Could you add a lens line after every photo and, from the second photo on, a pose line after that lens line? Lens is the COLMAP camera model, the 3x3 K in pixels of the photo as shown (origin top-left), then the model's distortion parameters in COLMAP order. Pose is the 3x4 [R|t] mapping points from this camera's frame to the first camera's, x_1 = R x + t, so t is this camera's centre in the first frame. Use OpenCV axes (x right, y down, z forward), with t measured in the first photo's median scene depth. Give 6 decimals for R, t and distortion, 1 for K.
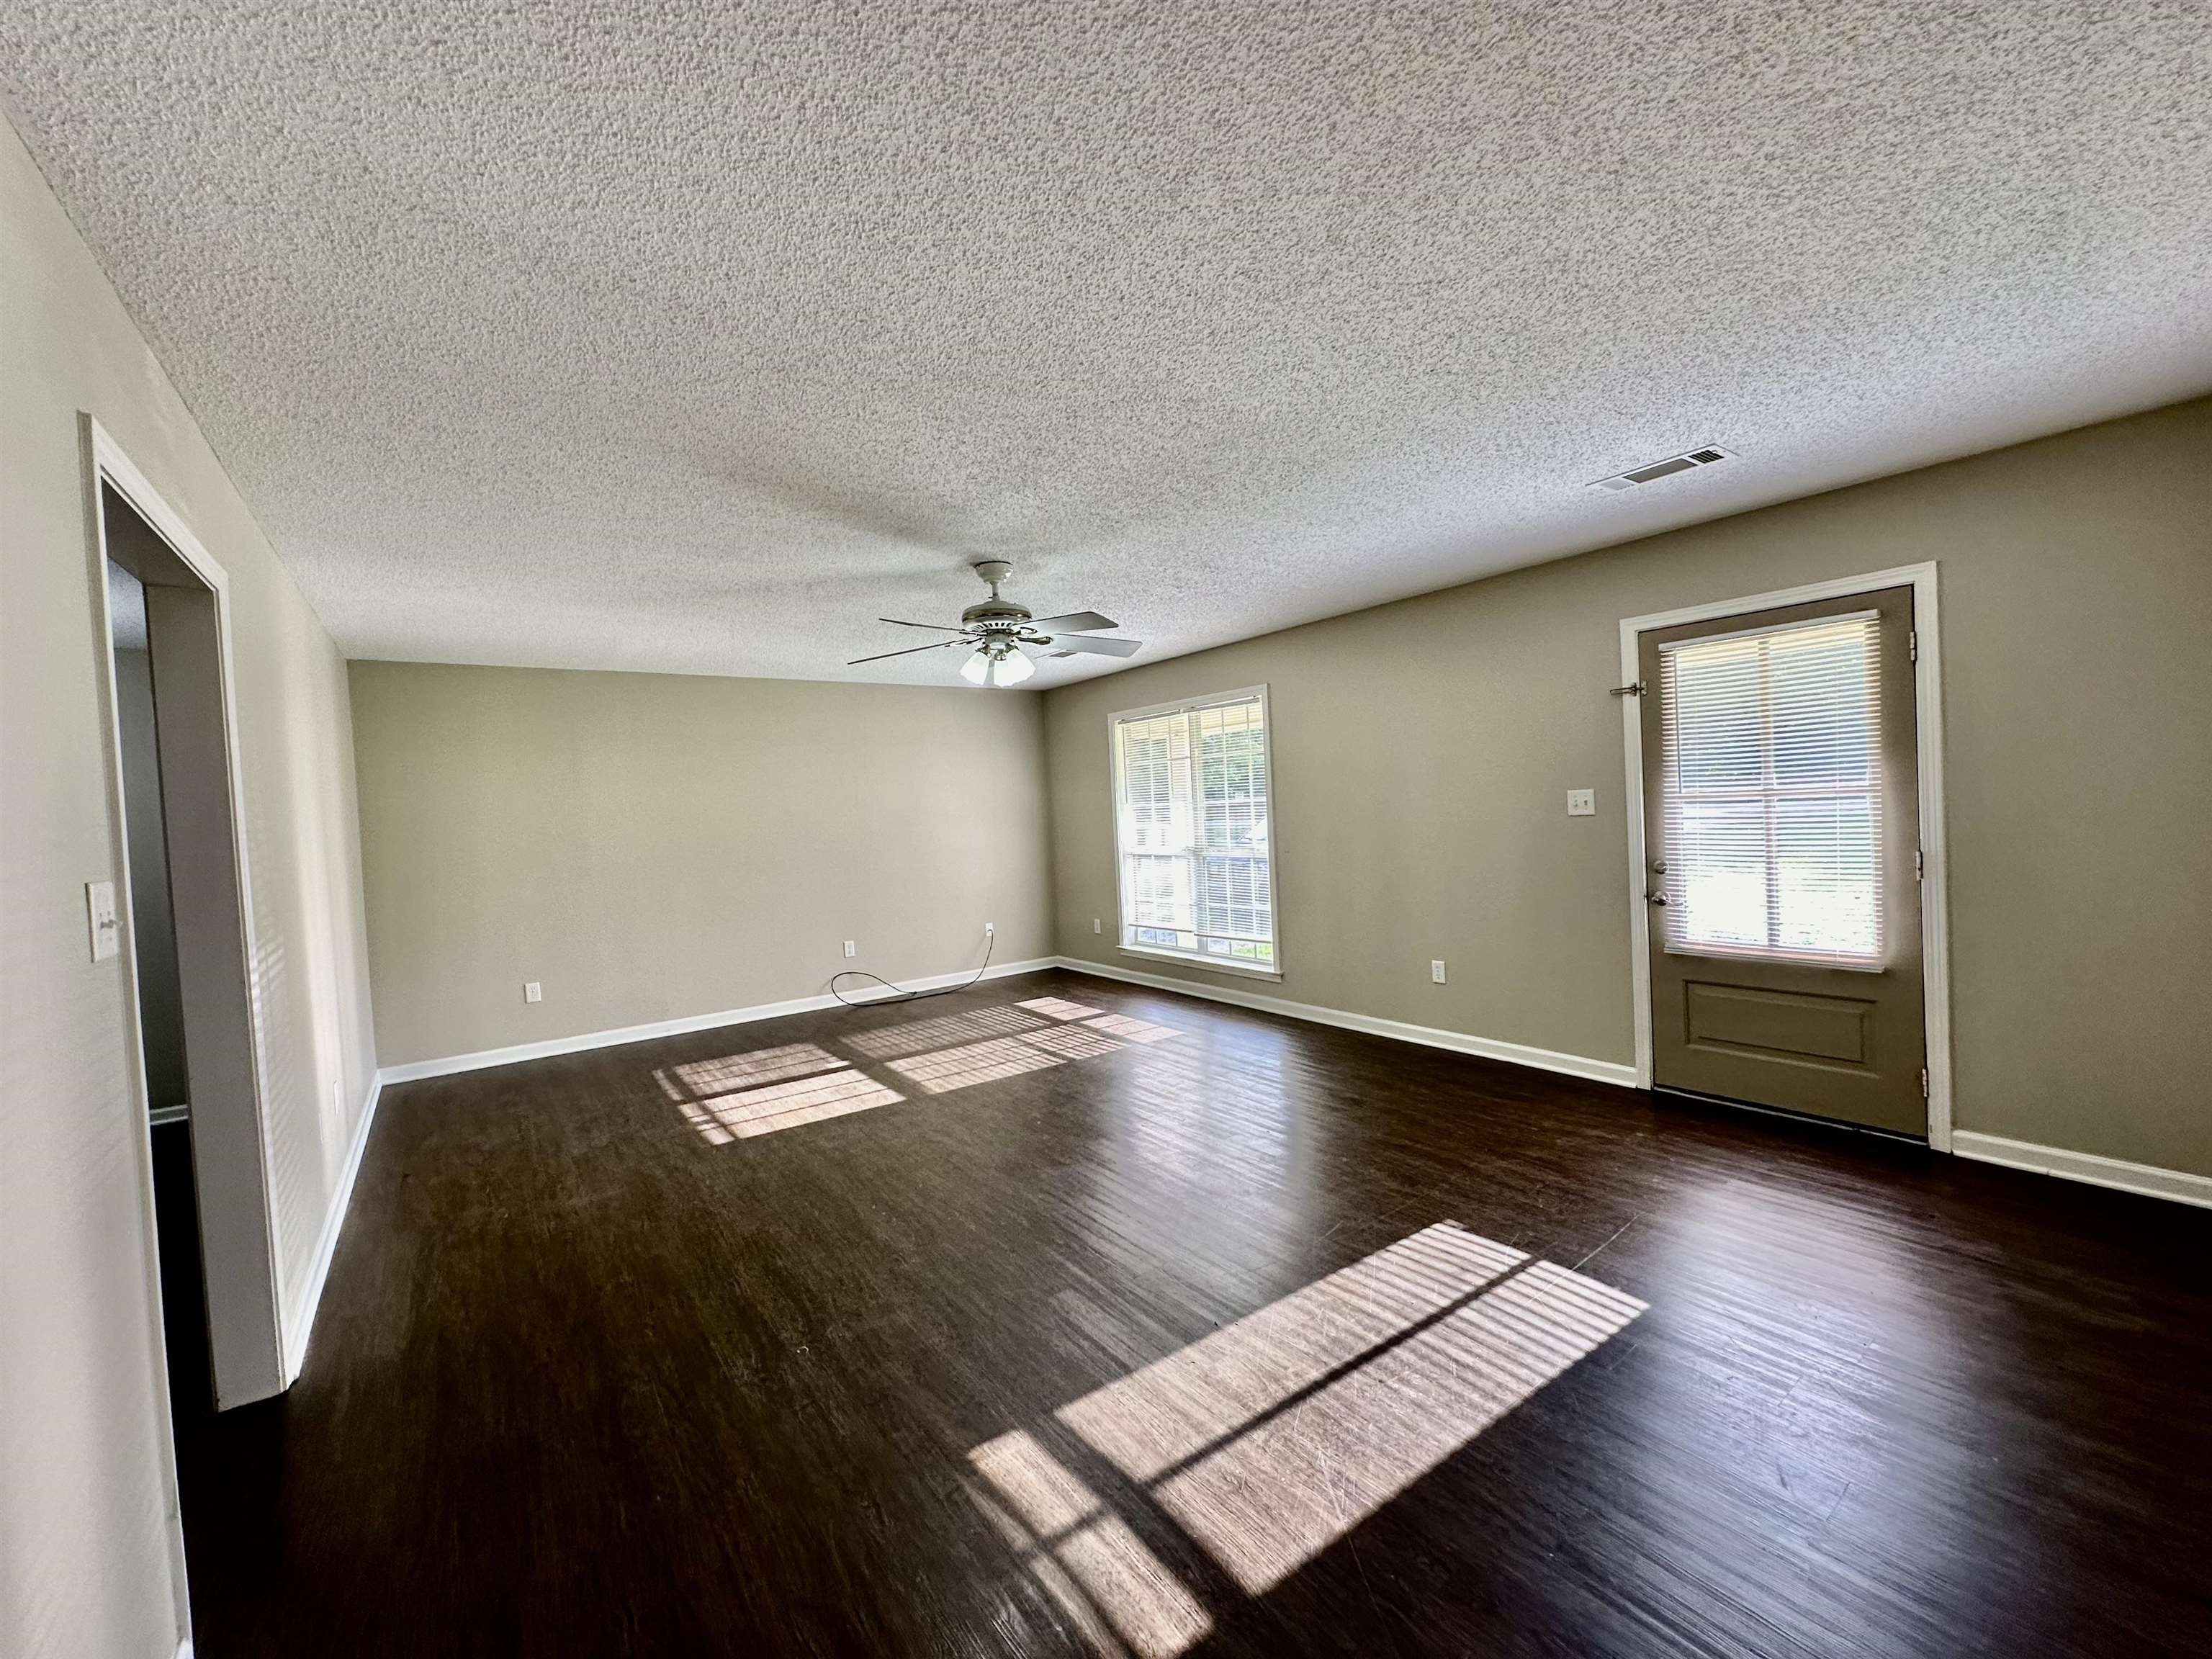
lens RADIAL K [[946.5, 0, 1154.2], [0, 946.5, 826.6], [0, 0, 1]] dist [0.000097, 0.000062]
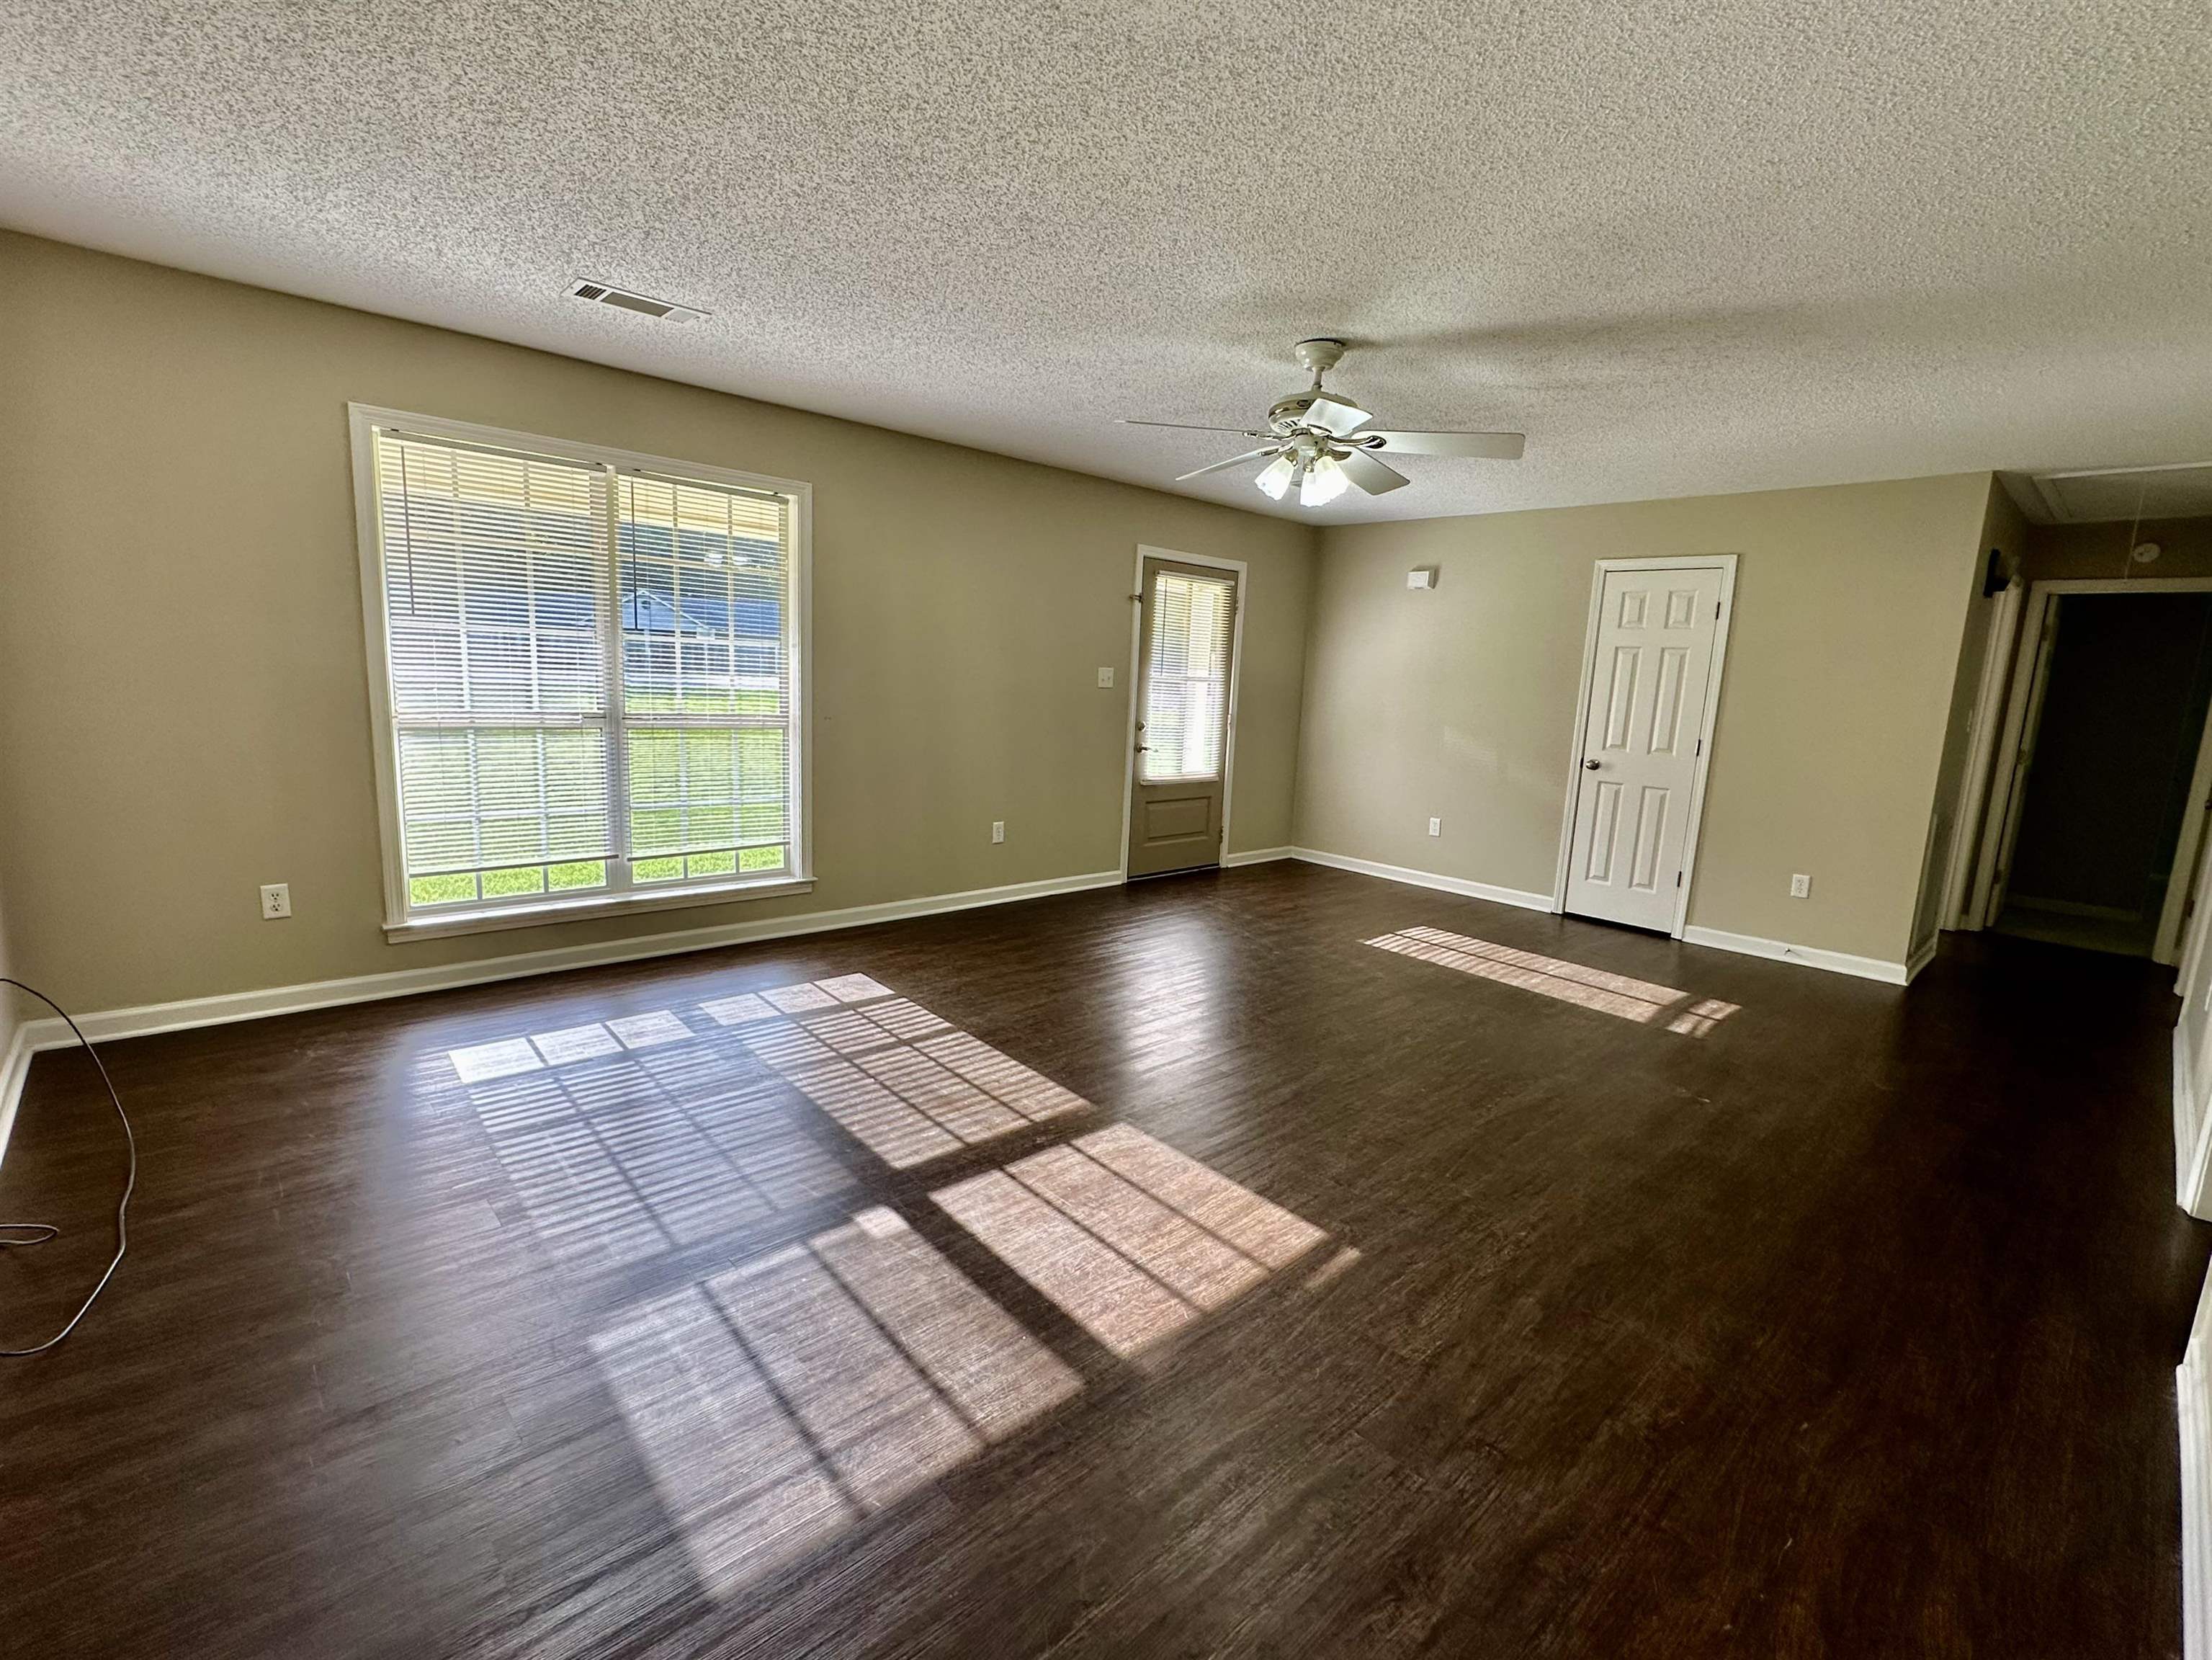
lens RADIAL K [[946.6, 0, 1154.2], [0, 946.6, 827.1], [0, 0, 1]] dist [0.000097, 0.000062]
pose [[-0.123217, -0.115957, 0.985582, -0.907562], [-0.020289, 0.993237, 0.114321, 0.029642], [-0.992172, -0.005910, -0.124736, 1.158864]]
